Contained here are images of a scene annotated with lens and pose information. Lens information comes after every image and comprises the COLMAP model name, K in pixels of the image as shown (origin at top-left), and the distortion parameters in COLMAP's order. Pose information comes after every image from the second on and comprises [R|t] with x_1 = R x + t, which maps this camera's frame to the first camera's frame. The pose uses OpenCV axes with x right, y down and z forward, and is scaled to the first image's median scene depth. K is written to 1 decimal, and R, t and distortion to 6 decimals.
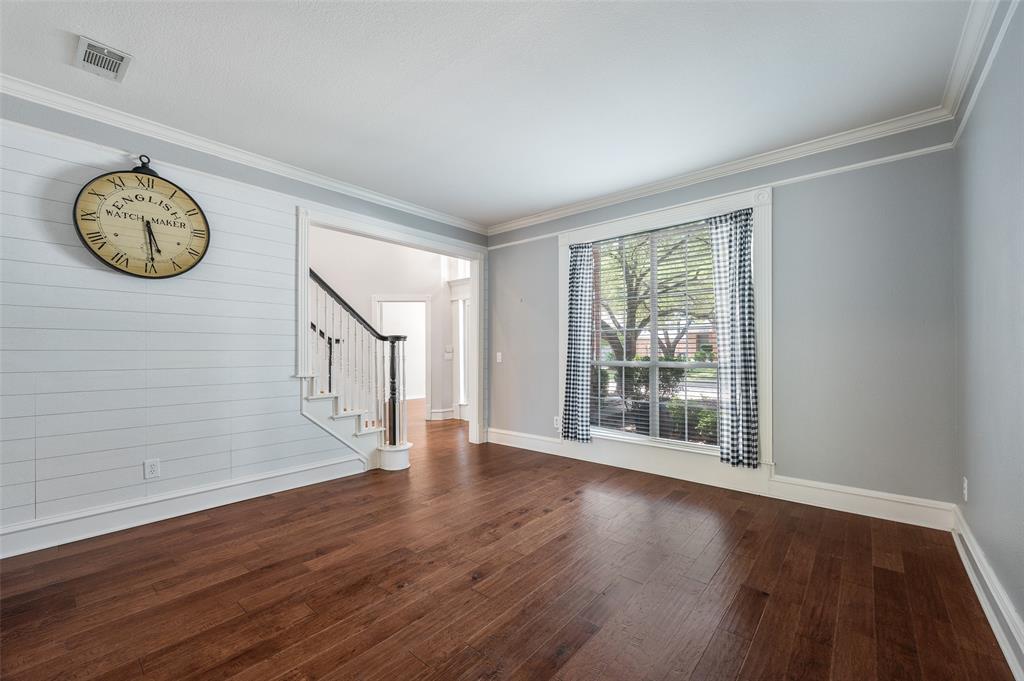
lens RADIAL K [[408.2, 0, 526.1], [0, 408.2, 341.6], [0, 0, 1]] dist [-0.006669, 0.000043]
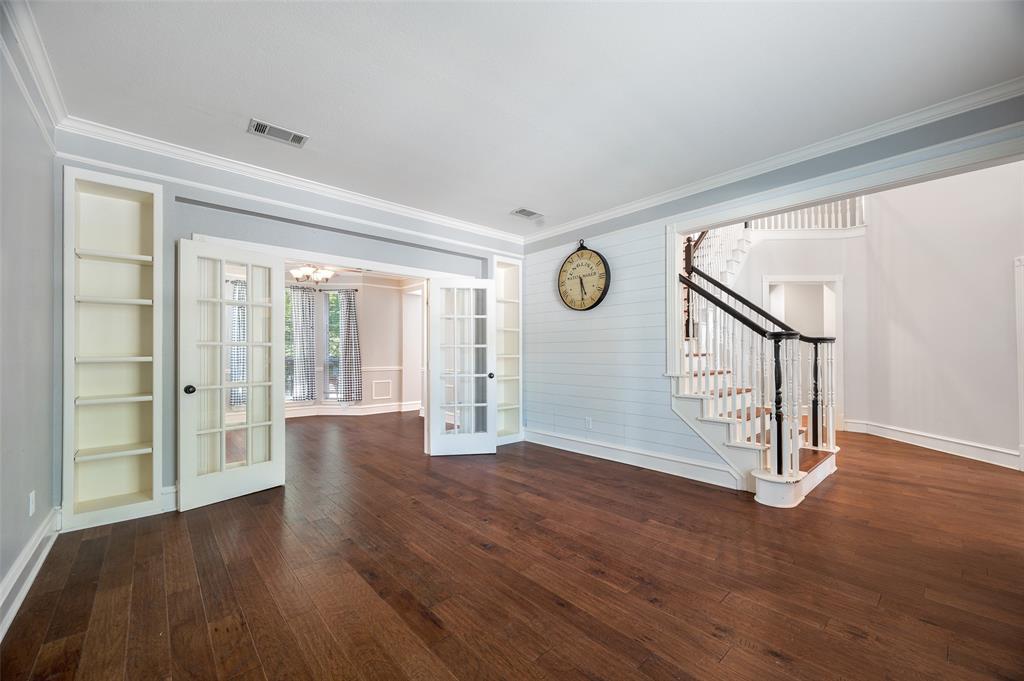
lens RADIAL K [[408.2, 0, 526.1], [0, 408.2, 341.6], [0, 0, 1]] dist [-0.006669, 0.000043]
pose [[-0.134510, -0.027400, -0.990533, 0.808160], [0.026529, 0.999160, -0.031241, 0.022519], [0.990557, -0.030480, -0.133670, 0.999093]]
